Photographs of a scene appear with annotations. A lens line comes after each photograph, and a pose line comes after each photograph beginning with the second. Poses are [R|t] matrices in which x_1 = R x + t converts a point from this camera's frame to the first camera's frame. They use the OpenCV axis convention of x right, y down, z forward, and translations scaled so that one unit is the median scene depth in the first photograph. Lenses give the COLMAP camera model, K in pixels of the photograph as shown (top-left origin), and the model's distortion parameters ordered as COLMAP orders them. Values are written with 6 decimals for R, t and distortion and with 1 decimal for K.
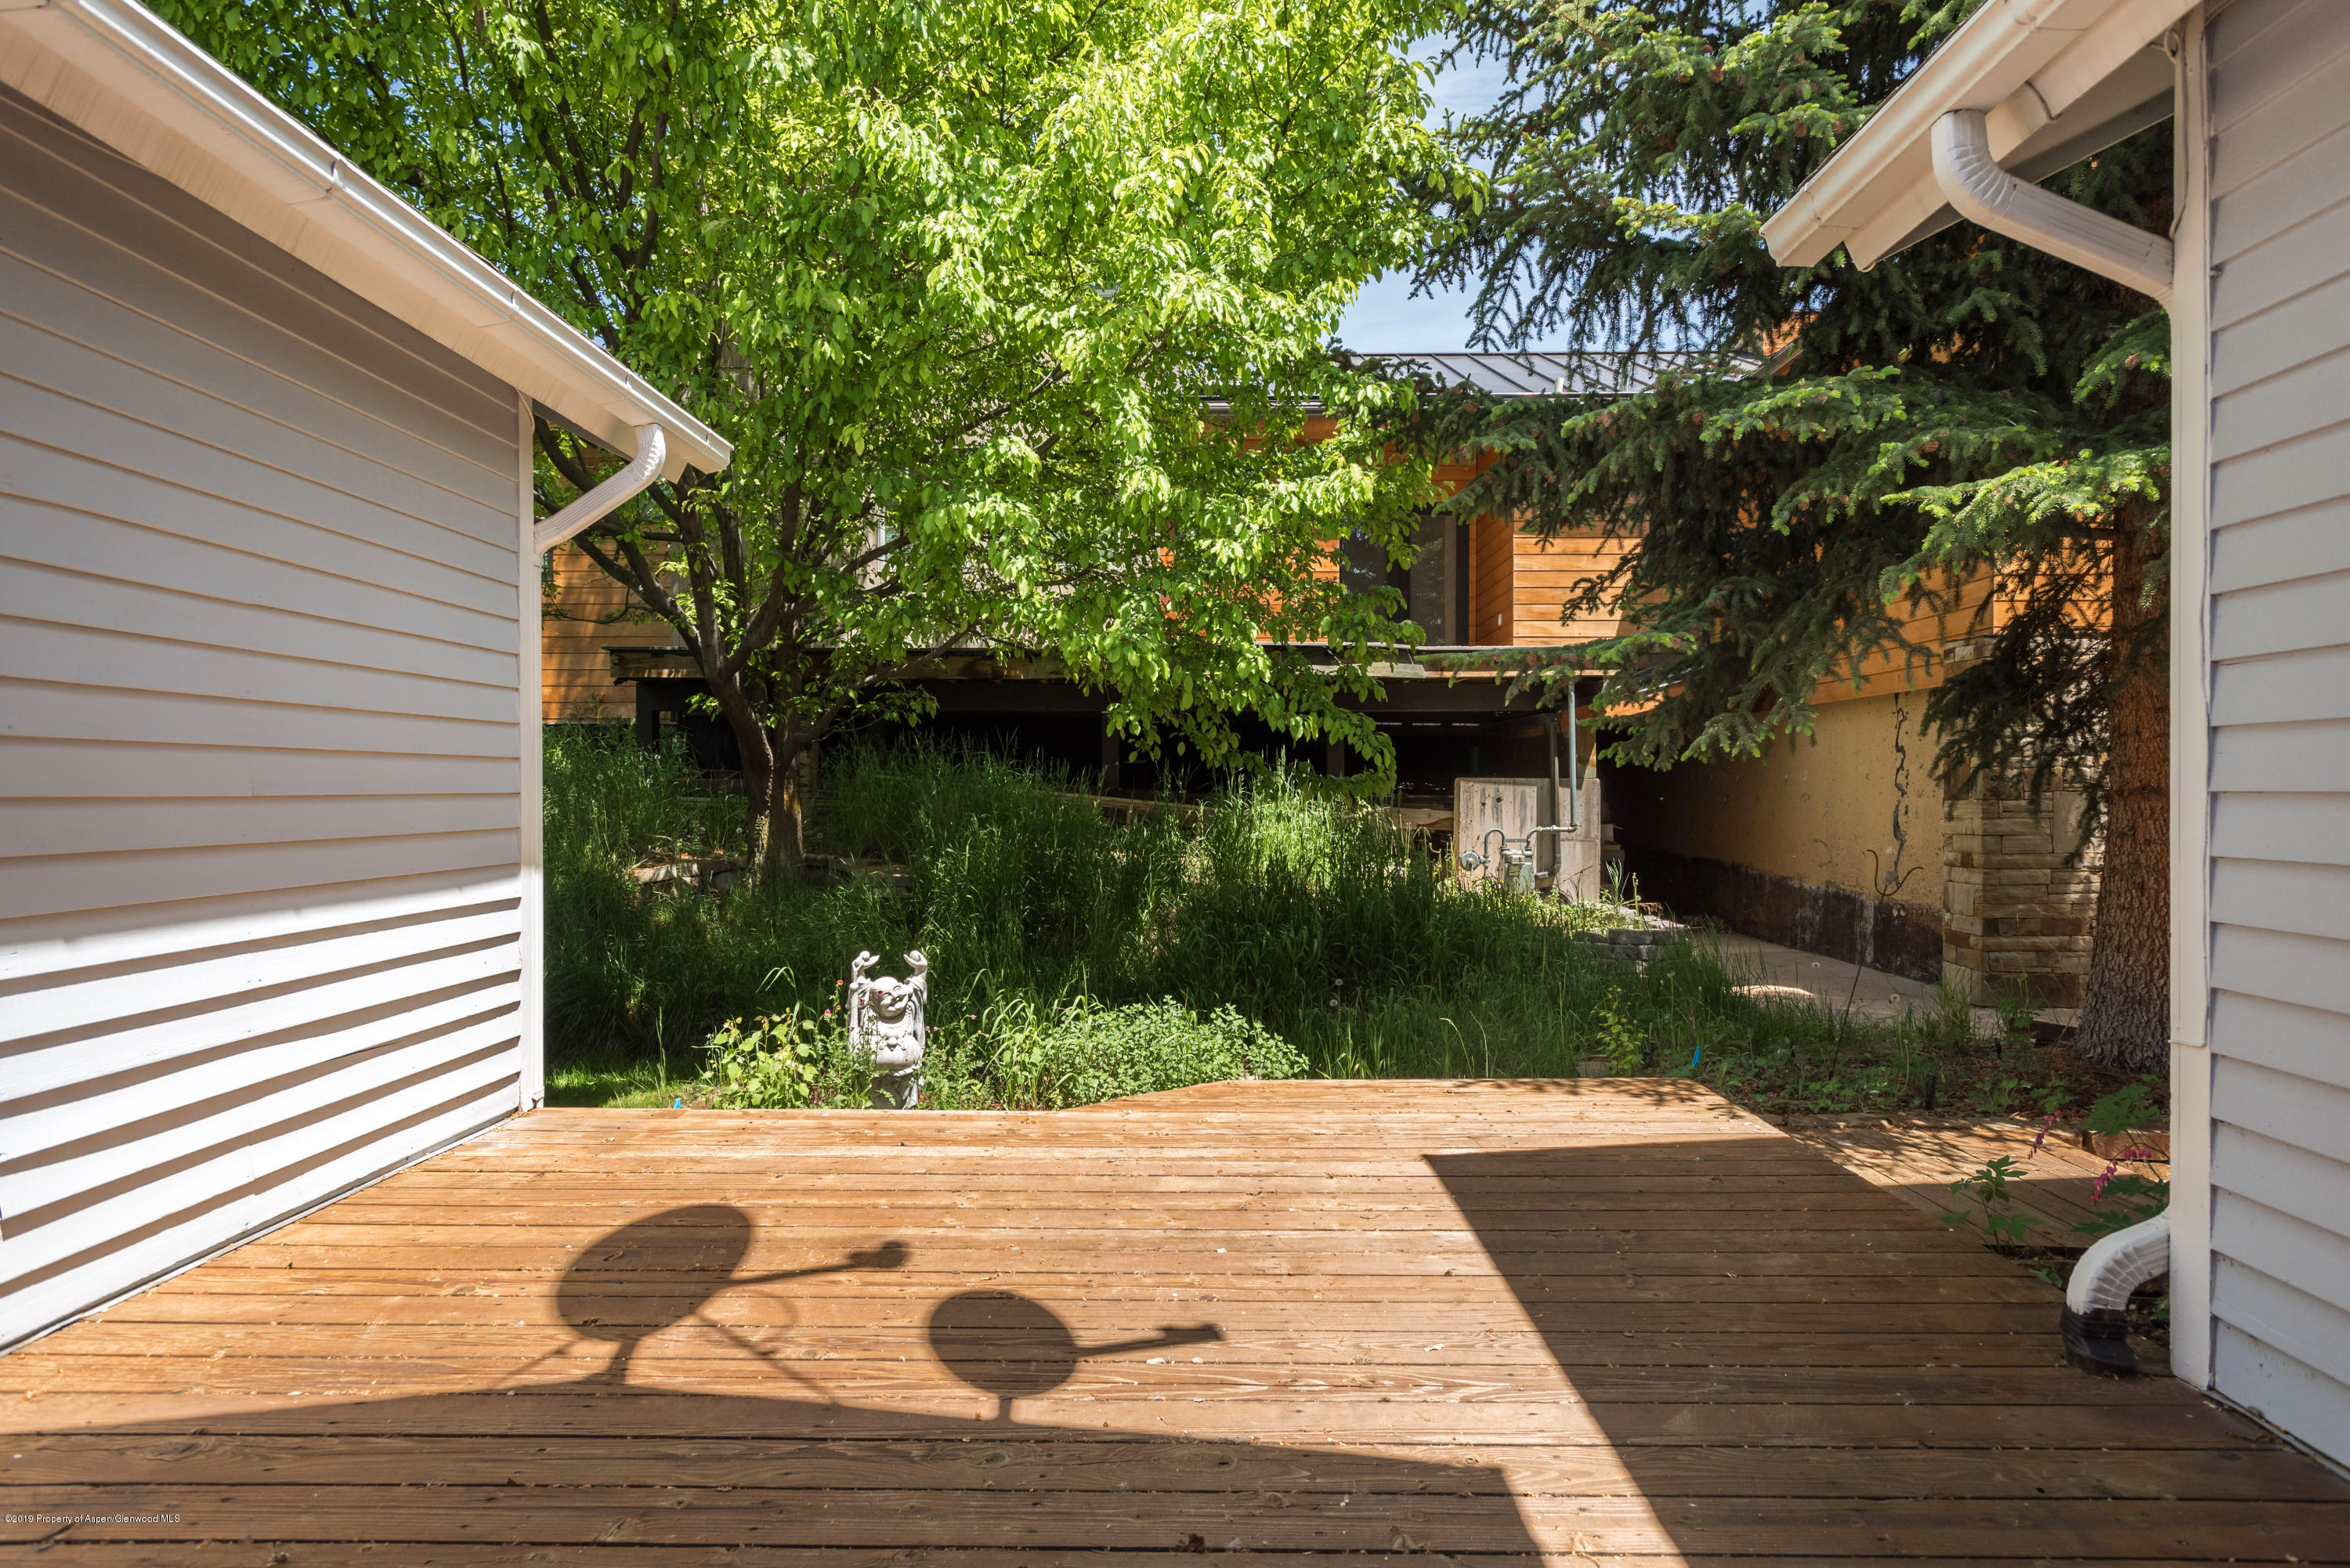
lens RADIAL K [[1171.1, 0, 1183.4], [0, 1171.1, 787.0], [0, 0, 1]] dist [-0.000953, 0.001879]
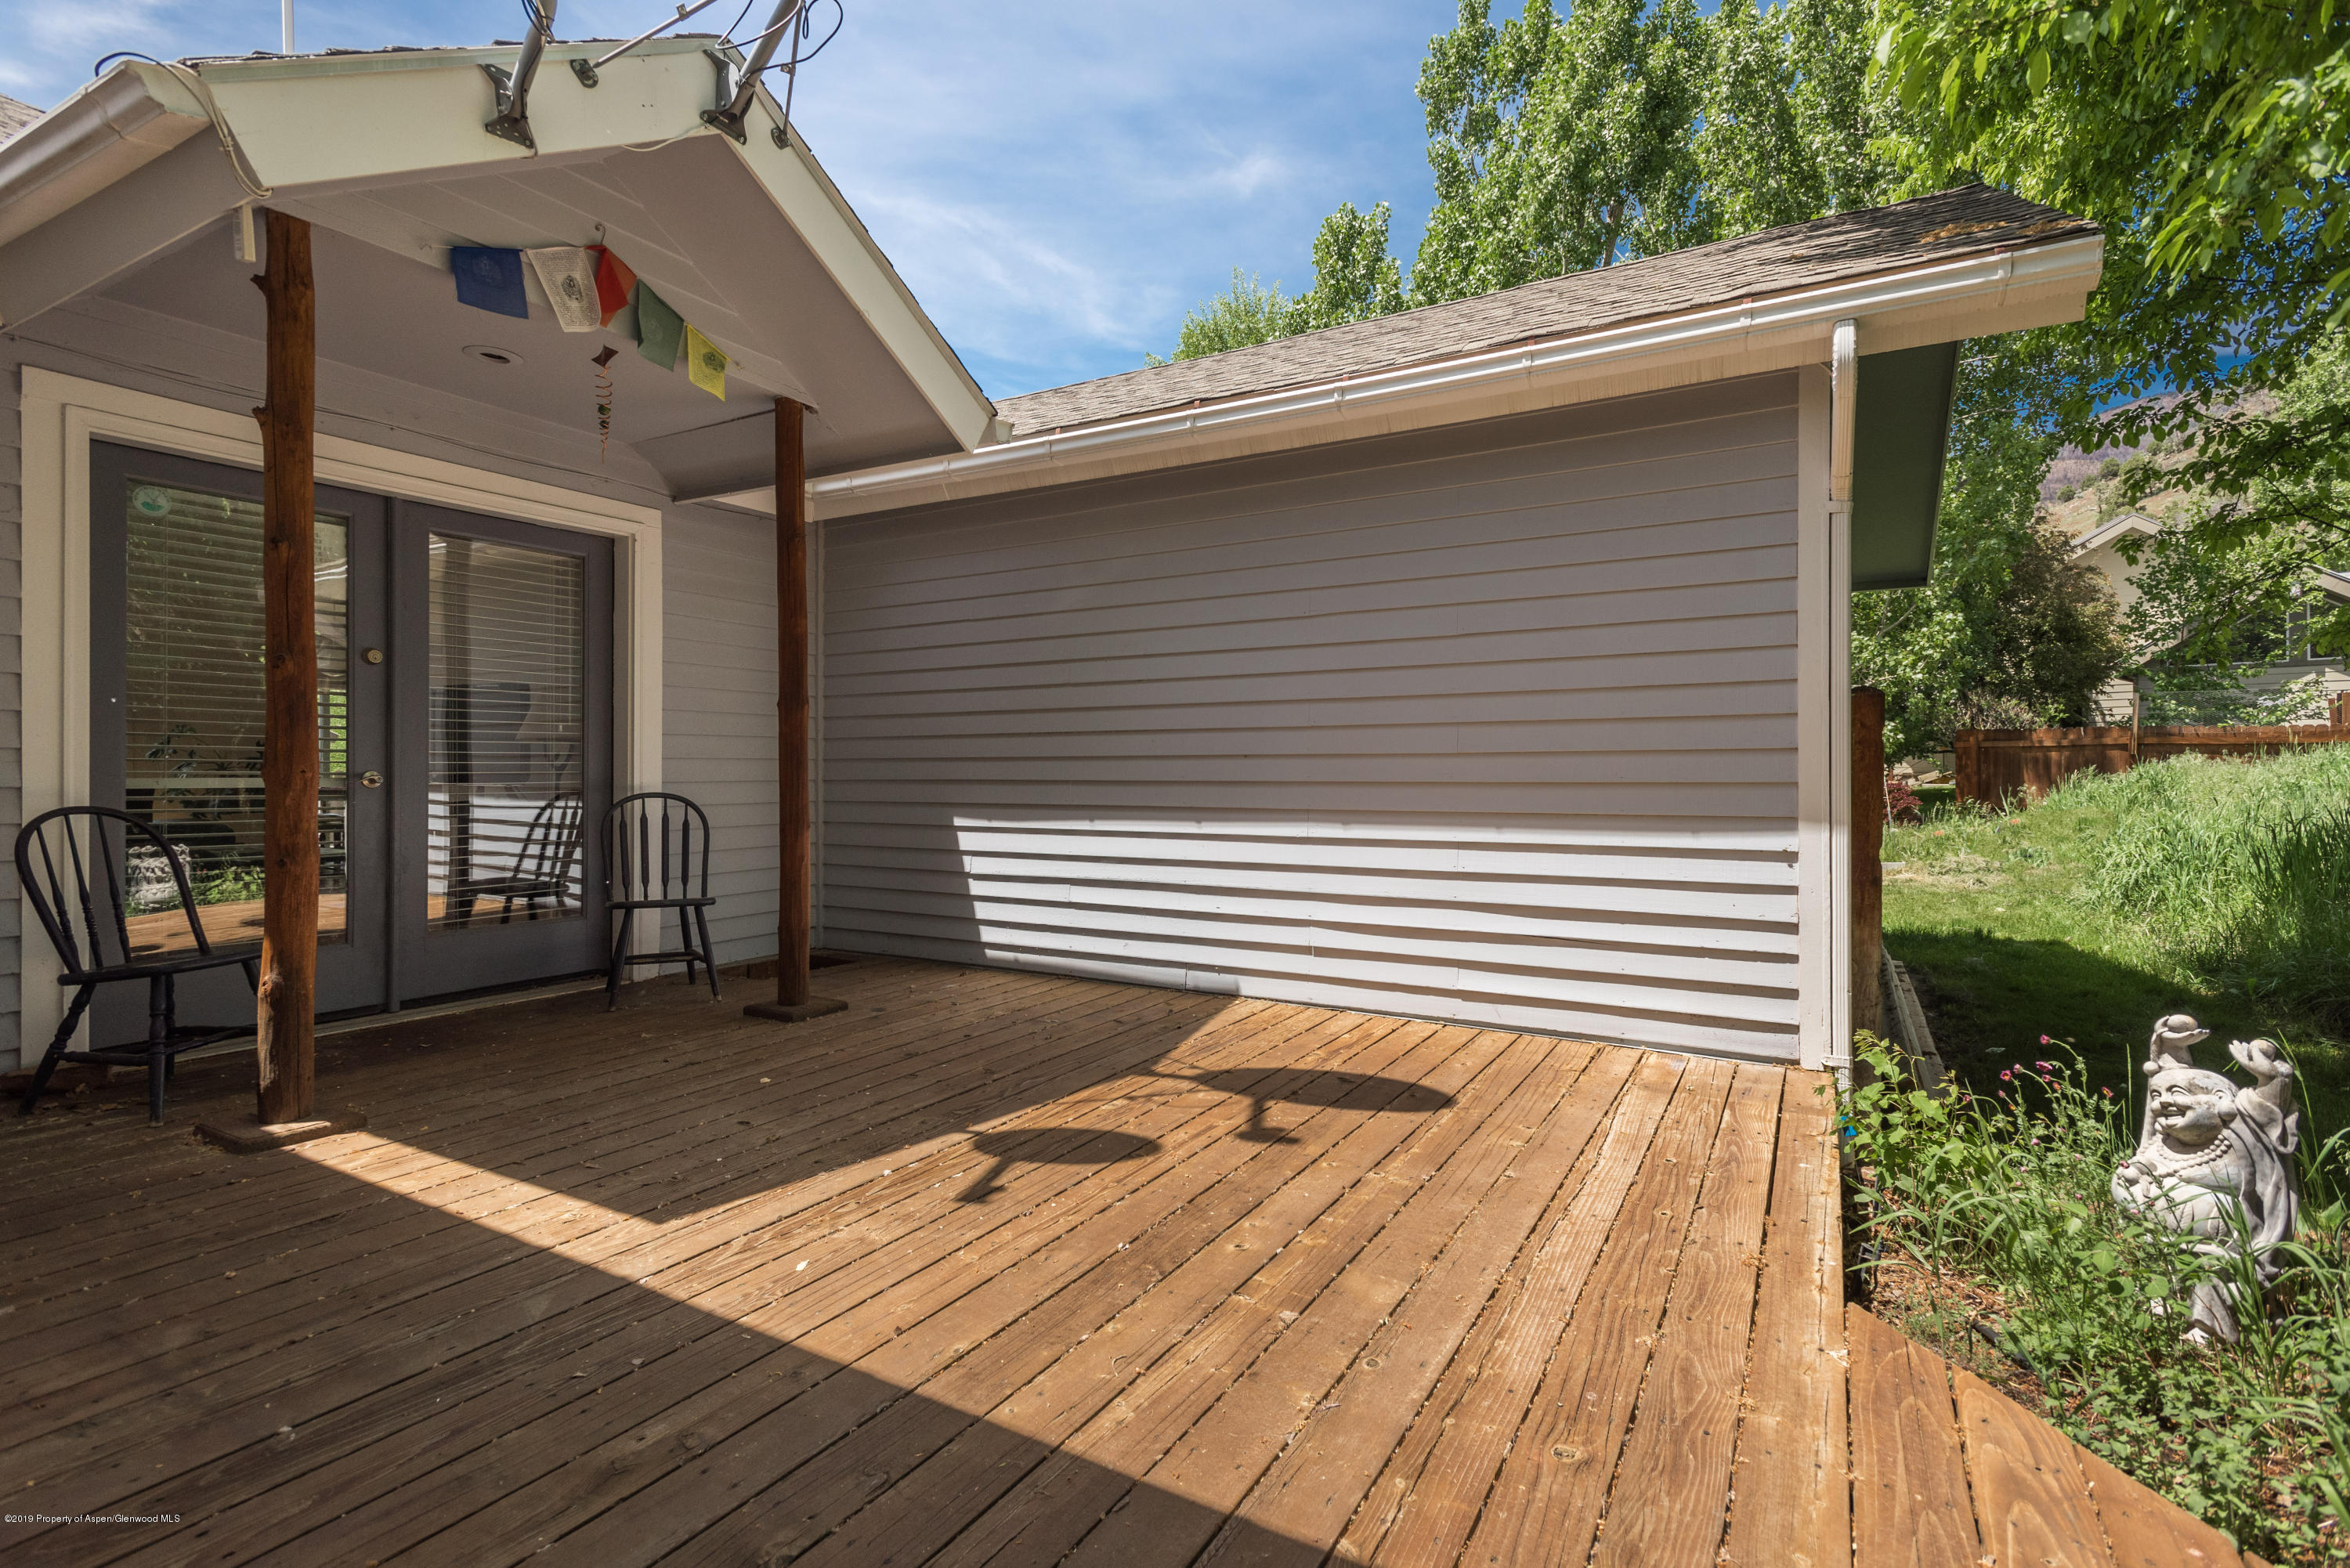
lens RADIAL K [[1108.0, 0, 1190.4], [0, 1108.0, 777.4], [0, 0, 1]] dist [0.011382, 0.000142]
pose [[-0.470875, 0.004135, -0.882190, 0.815471], [0.004585, 0.999987, 0.002239, 0.041248], [0.882188, -0.002991, -0.470888, 1.568662]]
